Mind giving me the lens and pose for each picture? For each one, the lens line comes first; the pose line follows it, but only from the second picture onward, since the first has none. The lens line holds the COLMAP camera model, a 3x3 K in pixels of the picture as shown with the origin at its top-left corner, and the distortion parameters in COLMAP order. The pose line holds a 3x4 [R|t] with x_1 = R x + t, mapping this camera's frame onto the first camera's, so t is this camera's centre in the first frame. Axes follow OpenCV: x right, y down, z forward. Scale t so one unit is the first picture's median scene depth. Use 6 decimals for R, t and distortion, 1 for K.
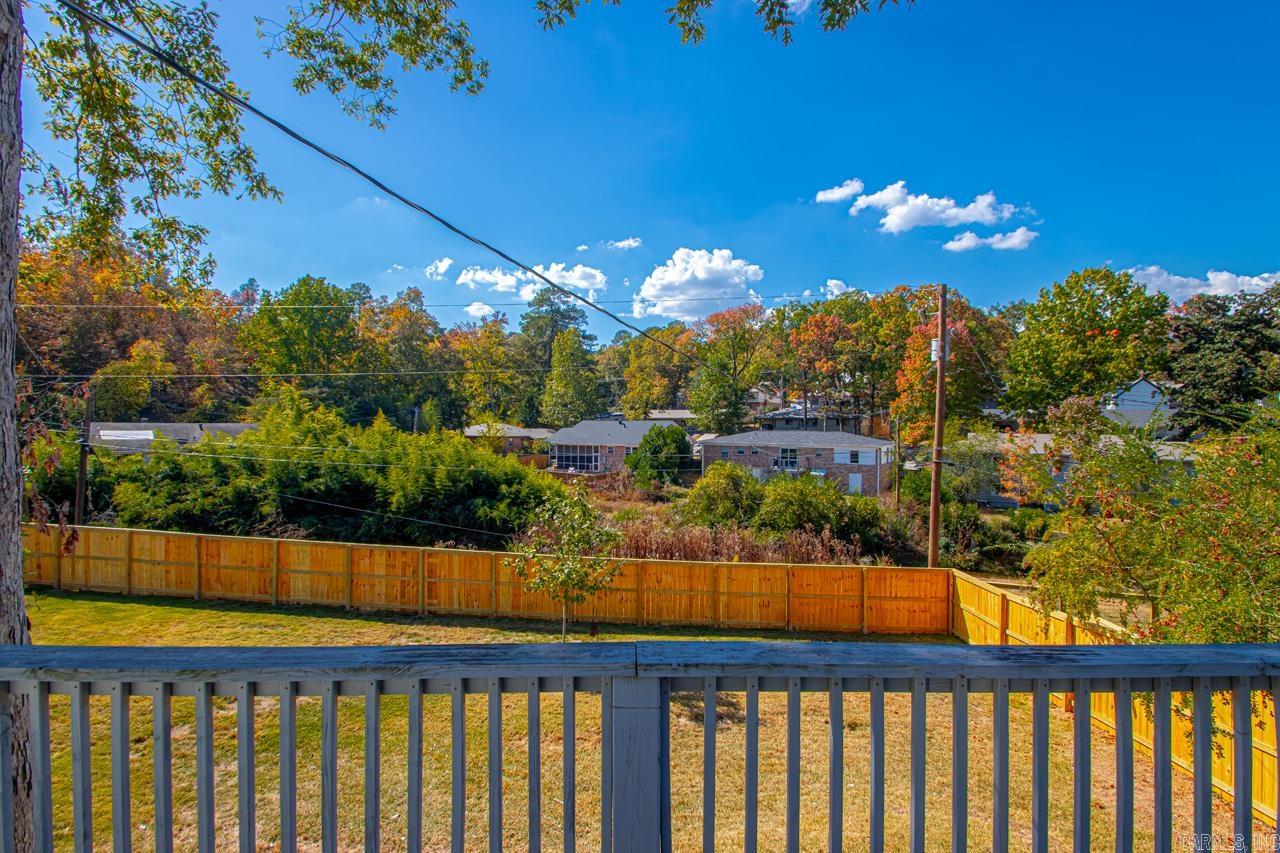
lens RADIAL K [[595.4, 0, 650.3], [0, 595.4, 427.7], [0, 0, 1]] dist [0.014012, -0.016278]
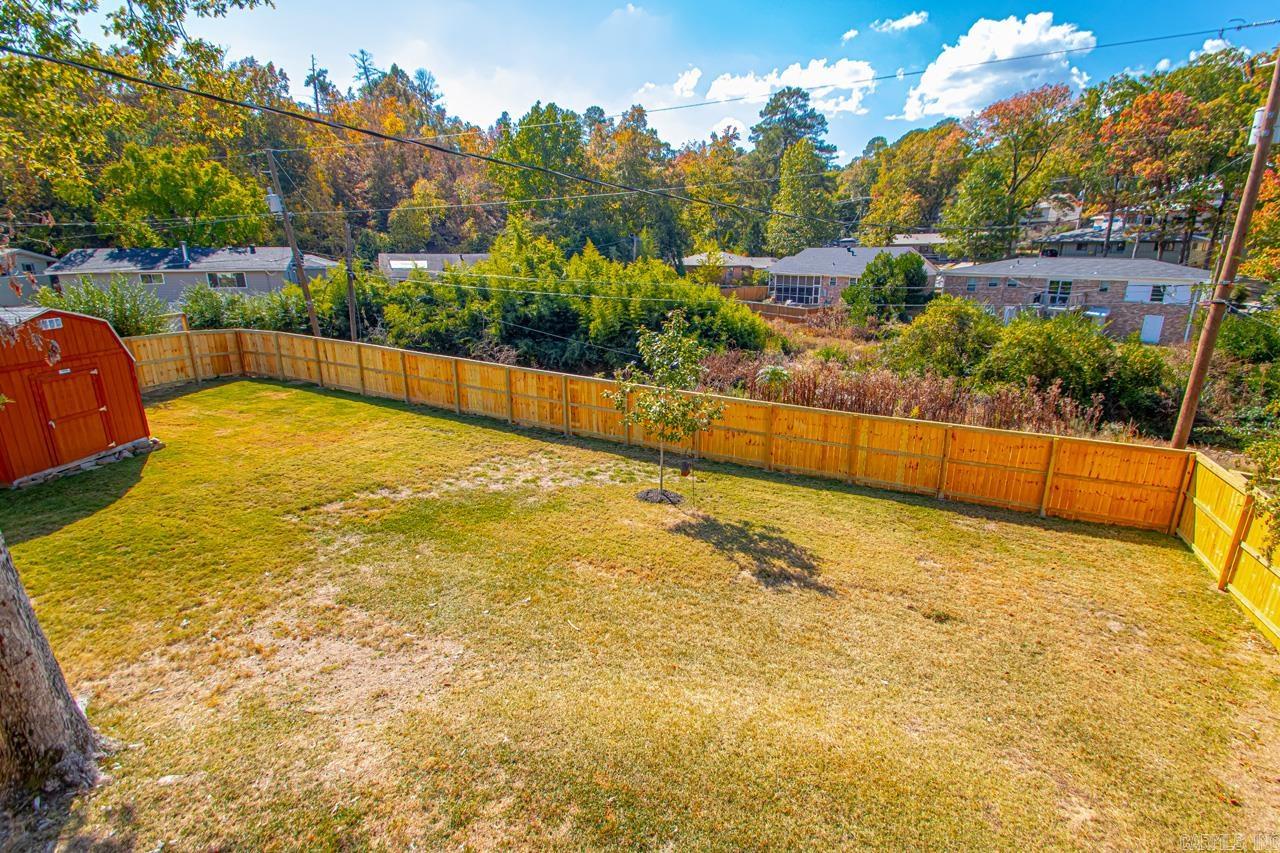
lens RADIAL K [[595.4, 0, 649.0], [0, 595.4, 426.5], [0, 0, 1]] dist [0.014012, -0.016278]
pose [[0.921647, 0.100765, -0.374718, 0.068254], [0.005622, 0.962125, 0.272552, 0.001968], [0.387989, -0.253303, 0.886173, 0.044898]]
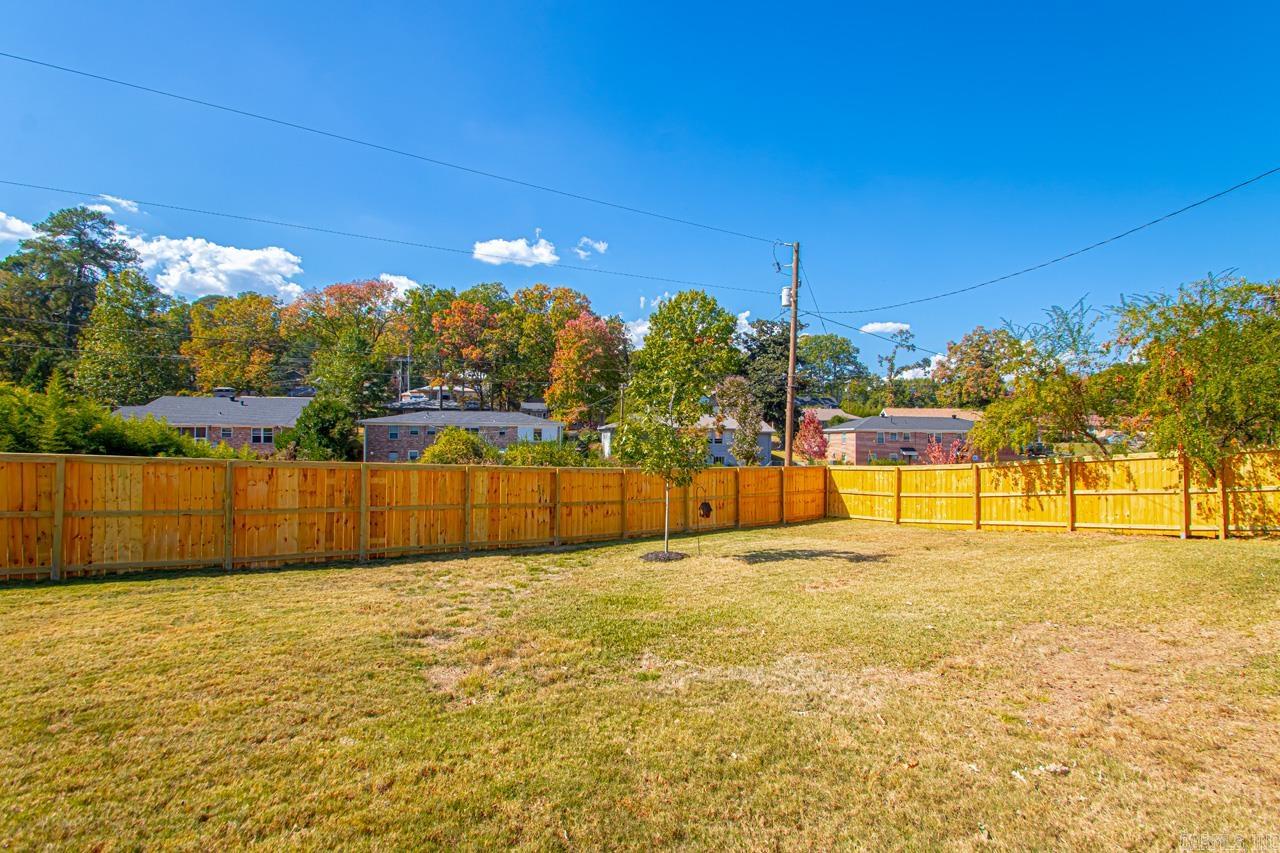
lens RADIAL K [[595.4, 0, 649.9], [0, 595.4, 430.7], [0, 0, 1]] dist [0.014012, -0.016278]
pose [[0.770598, 0.005253, 0.637299, -0.244893], [0.000008, 0.999966, -0.008251, 0.074482], [-0.637321, 0.006363, 0.770572, 0.118635]]
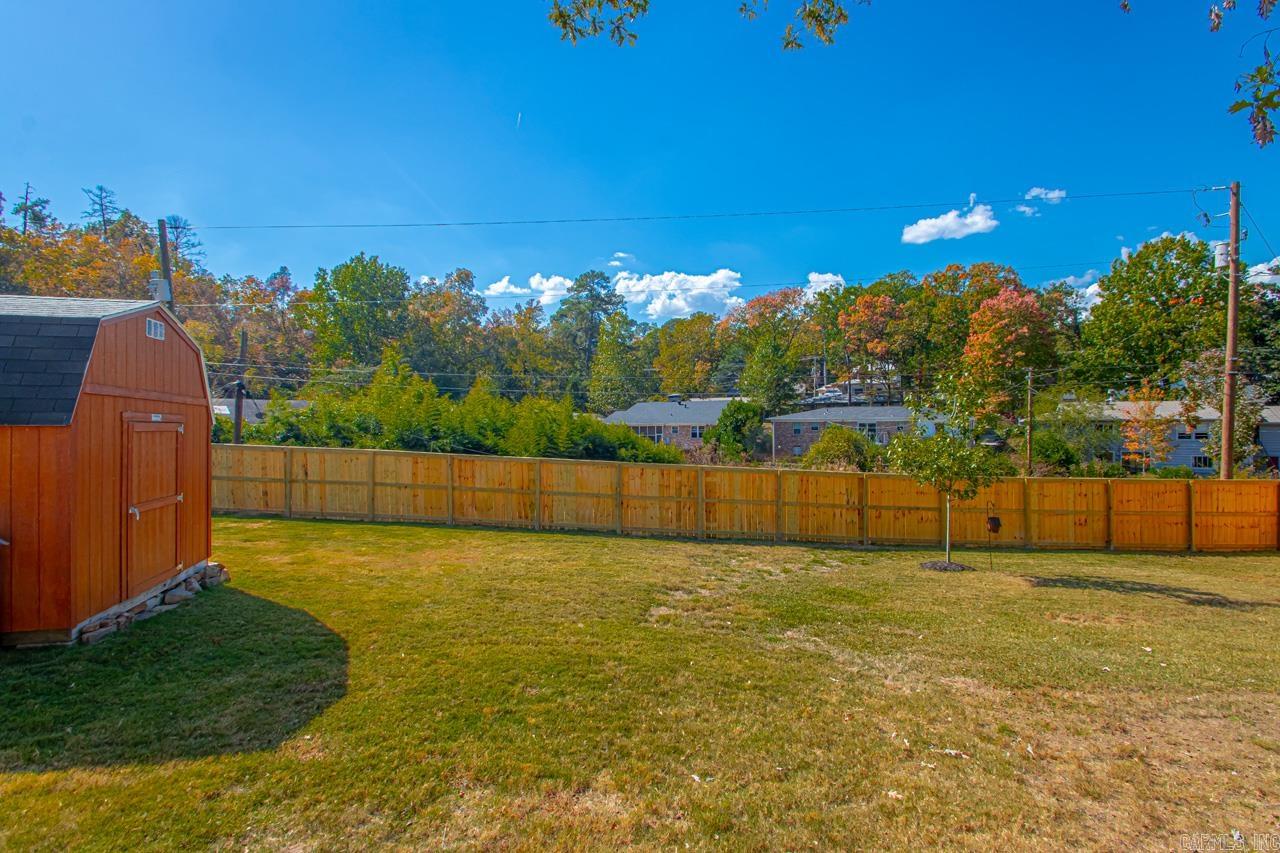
lens RADIAL K [[595.4, 0, 649.9], [0, 595.4, 428.1], [0, 0, 1]] dist [0.014012, -0.016278]
pose [[0.999934, -0.010451, 0.004708, -0.201062], [0.010456, 0.999945, -0.000994, 0.062966], [-0.004697, 0.001044, 0.999988, 0.040499]]
